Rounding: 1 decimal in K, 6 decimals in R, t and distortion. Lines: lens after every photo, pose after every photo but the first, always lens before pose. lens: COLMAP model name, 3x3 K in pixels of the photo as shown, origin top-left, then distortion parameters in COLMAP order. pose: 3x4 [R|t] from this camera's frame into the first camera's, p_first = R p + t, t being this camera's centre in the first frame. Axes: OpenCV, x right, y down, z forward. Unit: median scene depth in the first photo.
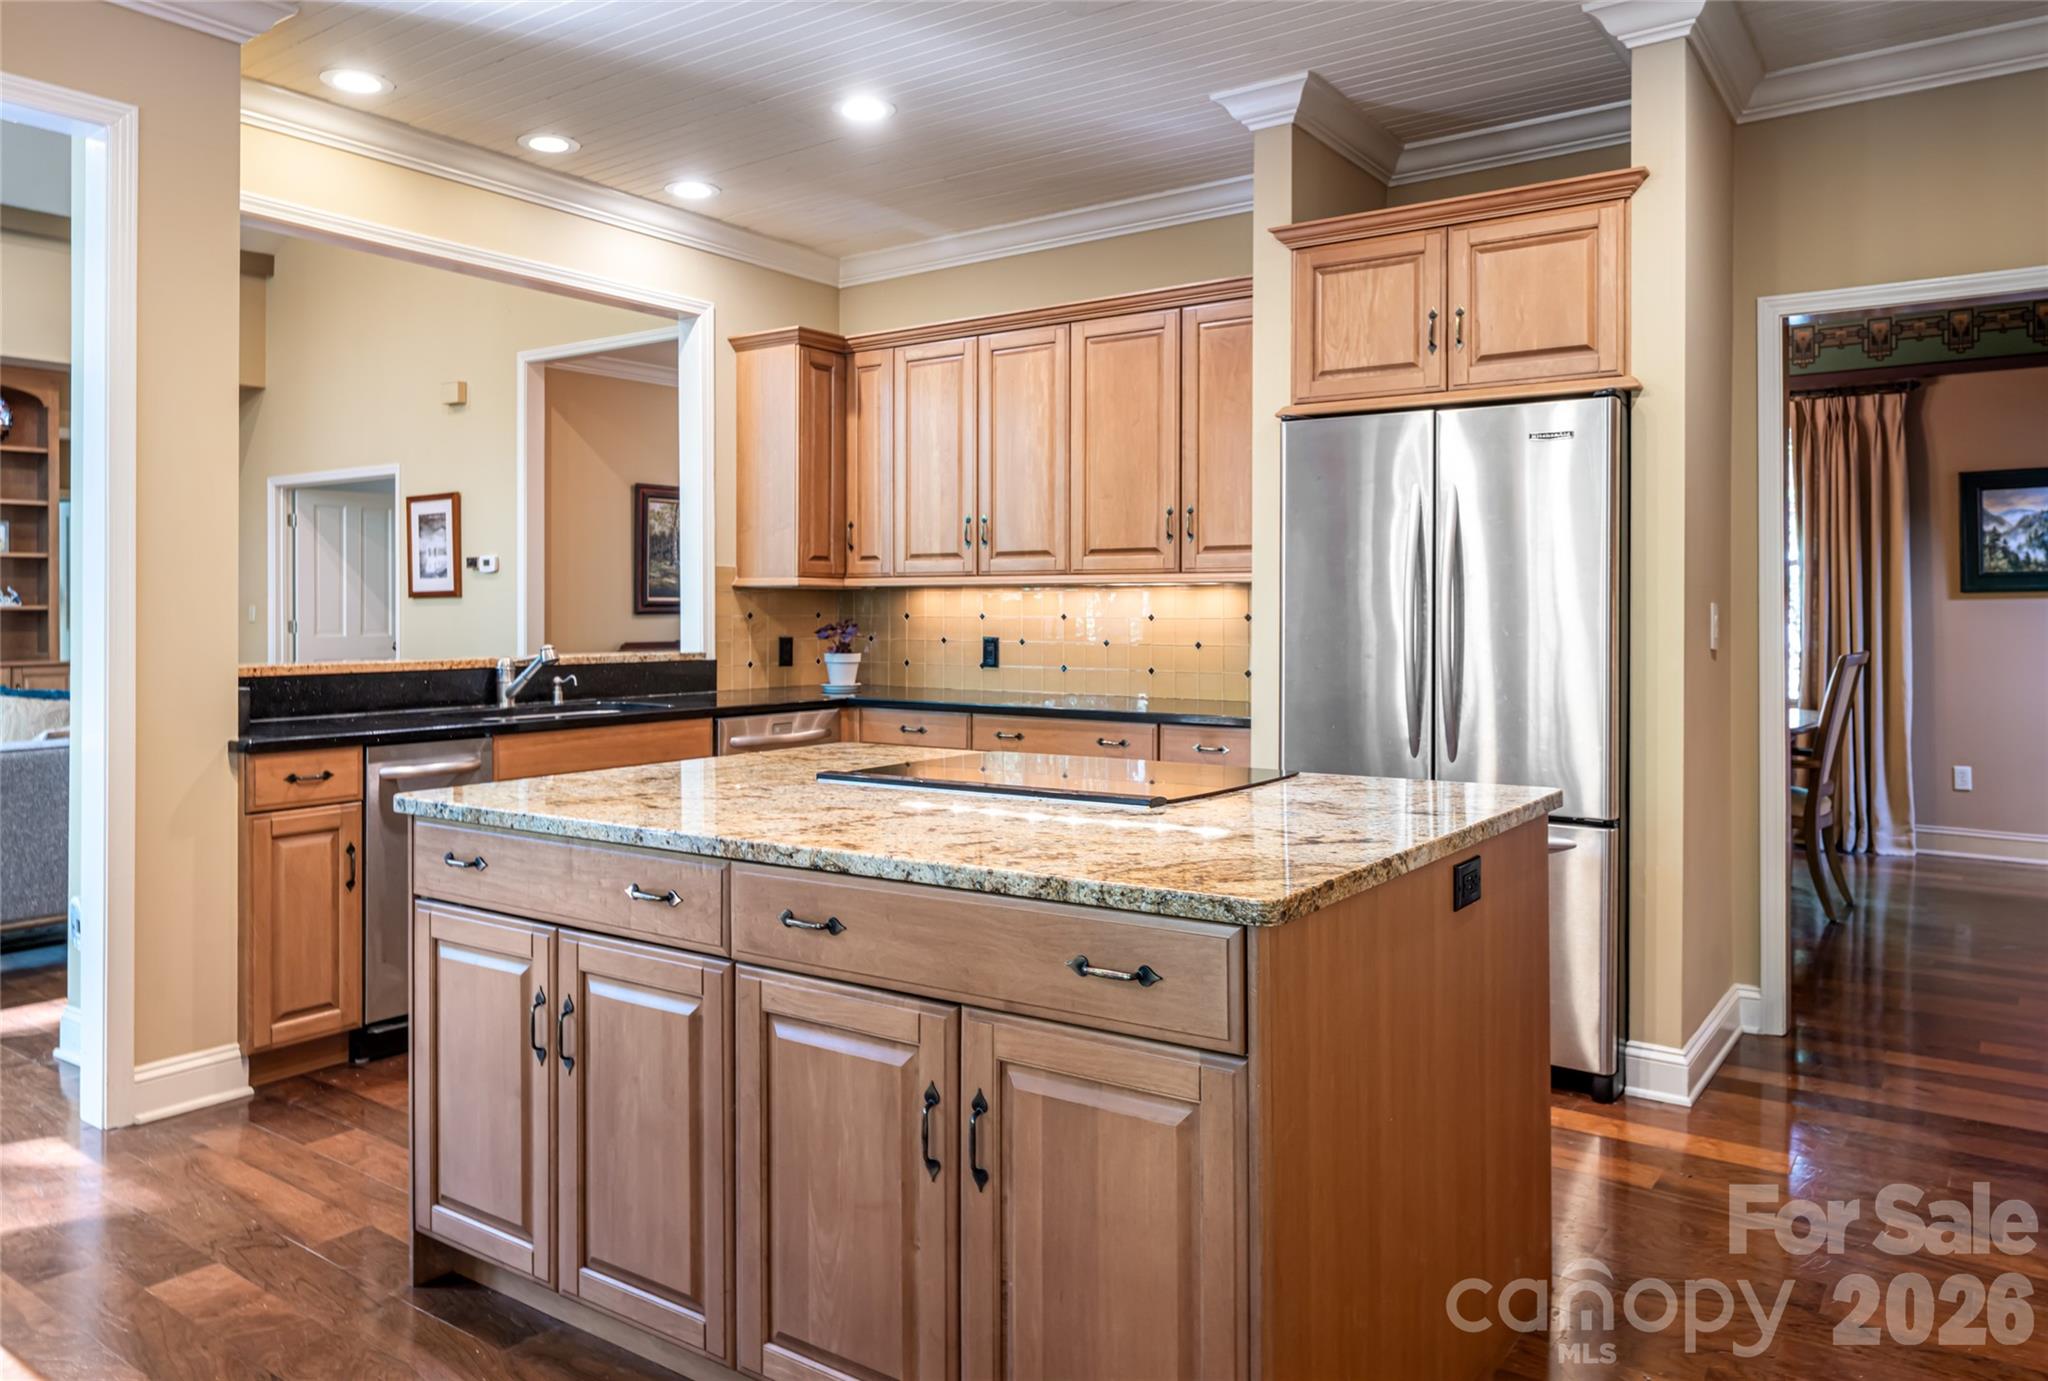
lens RADIAL K [[1418.6, 0, 1021.9], [0, 1418.6, 605.9], [0, 0, 1]] dist [-0.001861, 0.005617]
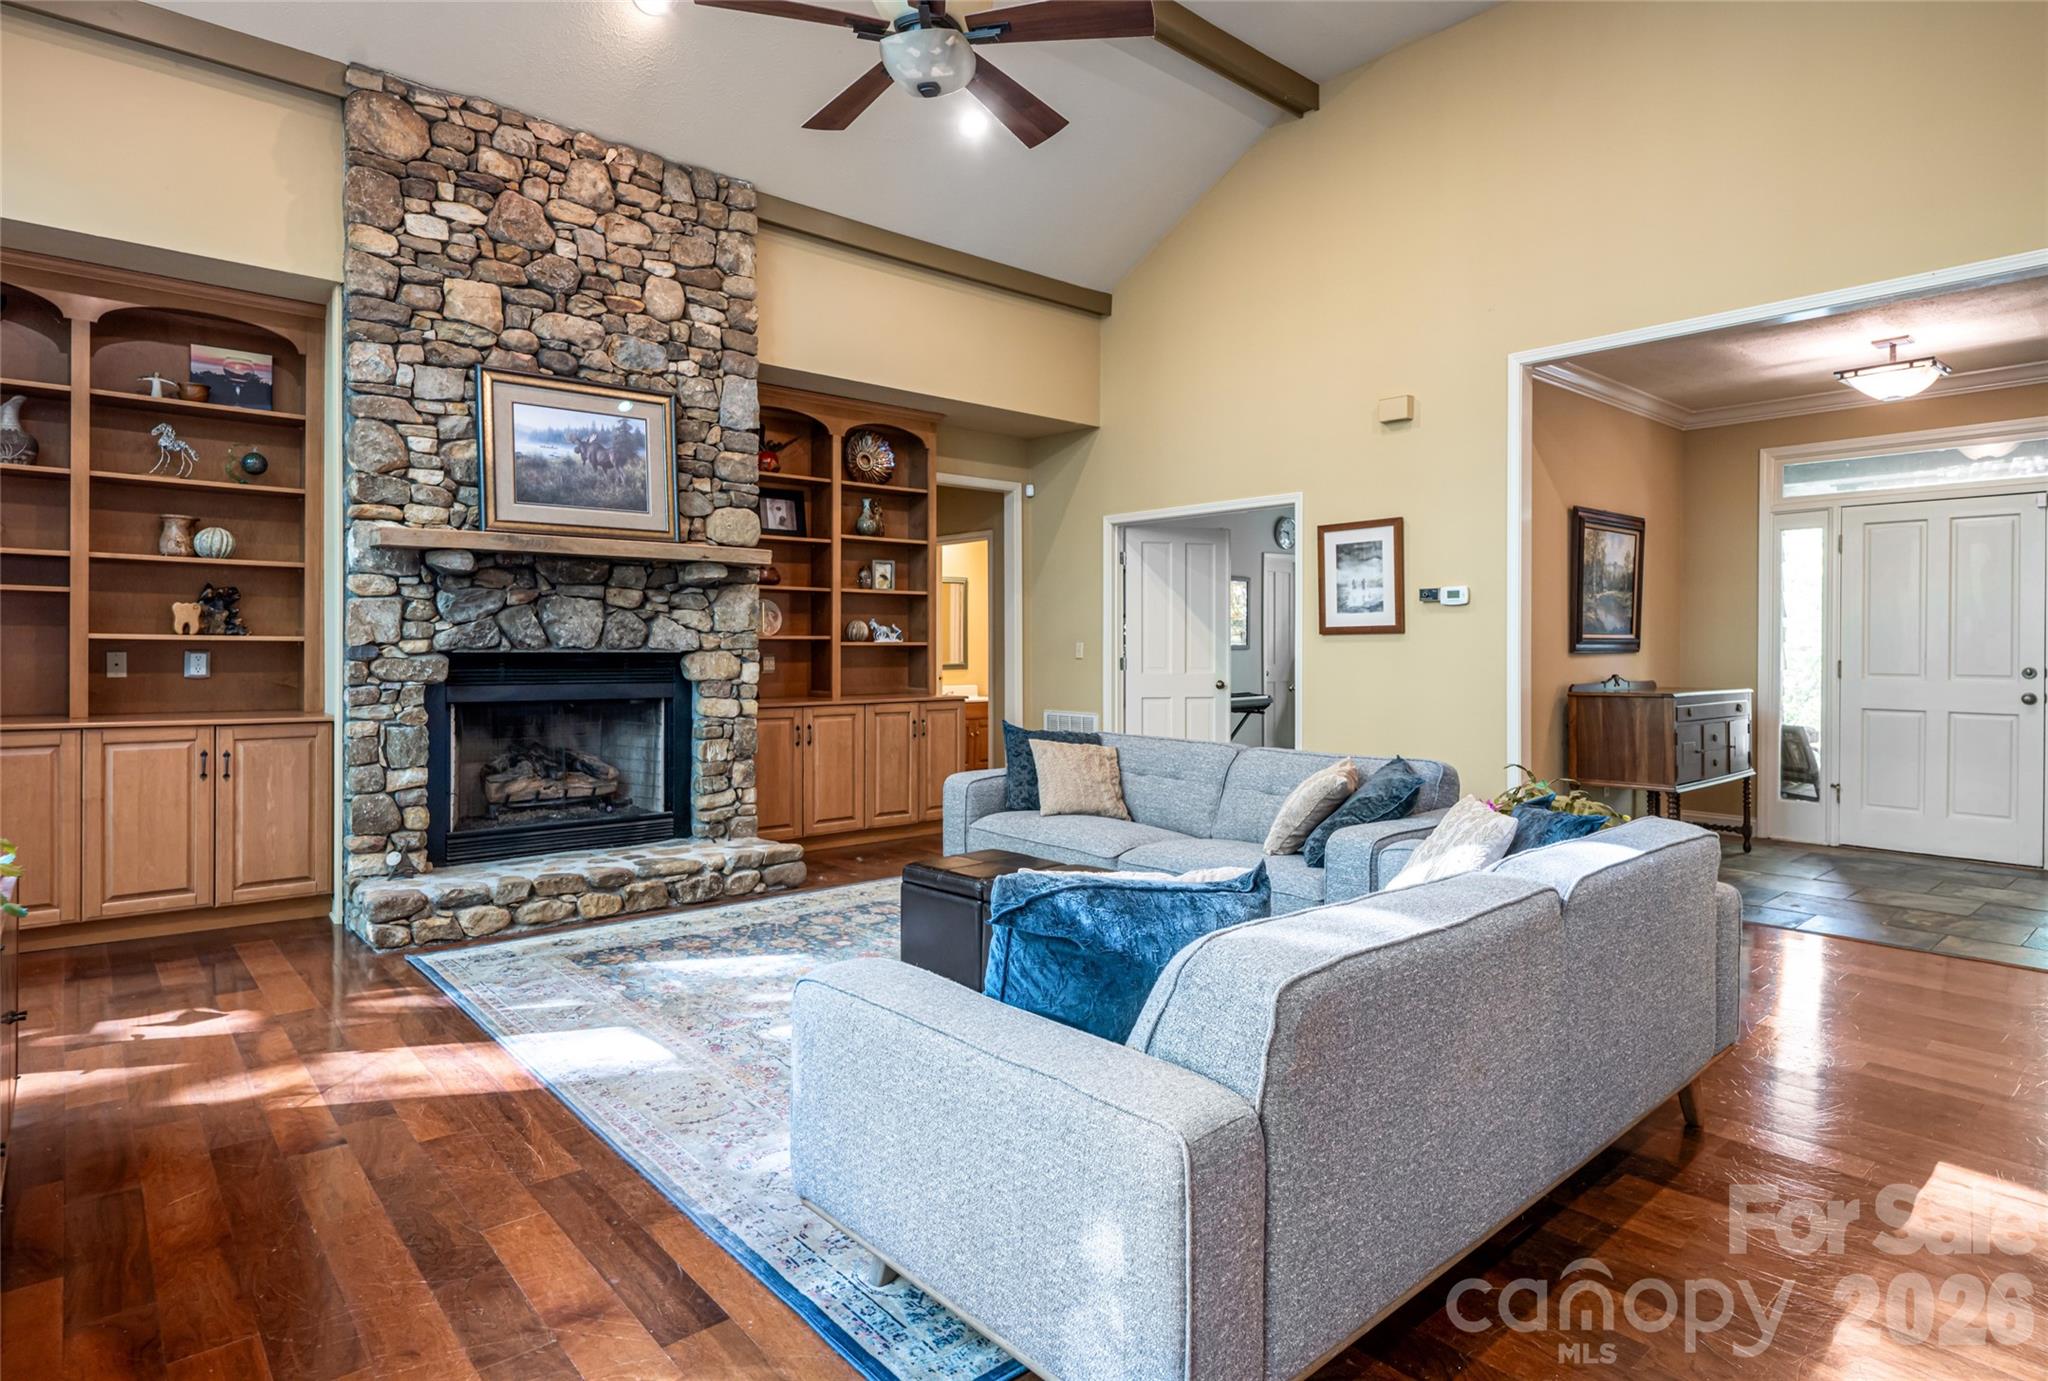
lens RADIAL K [[1094.5, 0, 990.5], [0, 1094.5, 649.2], [0, 0, 1]] dist [0.006464, -0.000273]
pose [[0.970420, 0.003218, -0.241401, -0.724597], [-0.002890, 0.999994, 0.001712, 0.005495], [0.241405, -0.000964, 0.970424, 0.386683]]
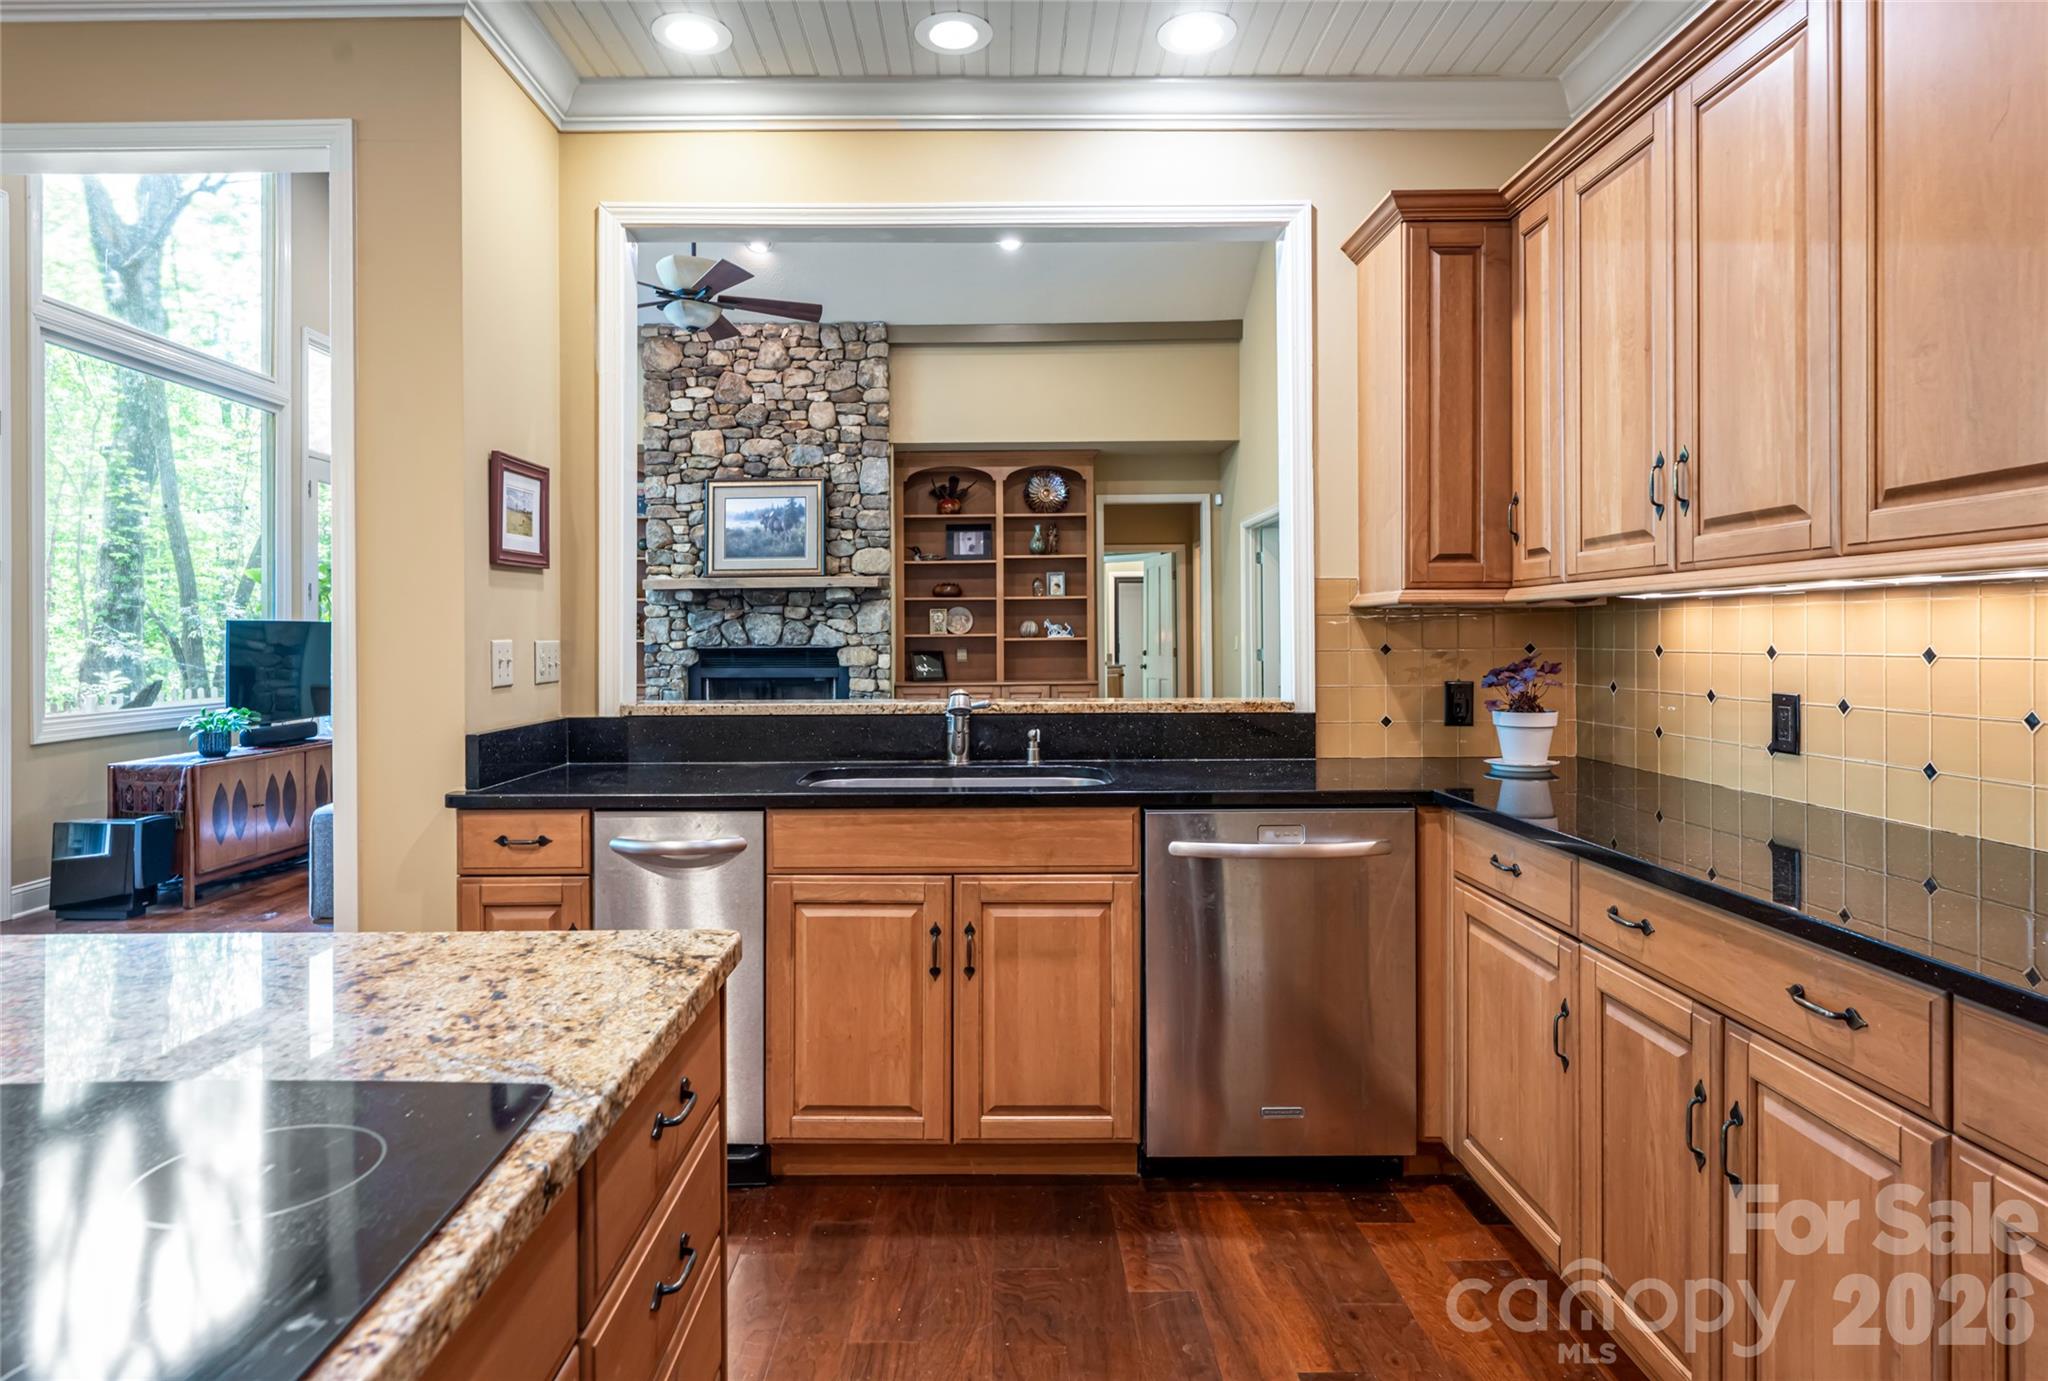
lens RADIAL K [[1146.3, 0, 985.9], [0, 1146.3, 638.2], [0, 0, 1]] dist [-0.006217, 0.003377]
pose [[0.578177, -0.004483, -0.815899, 0.148643], [0.007688, 0.999970, -0.000046, 0.000159], [0.815875, -0.006246, 0.578194, 0.544284]]
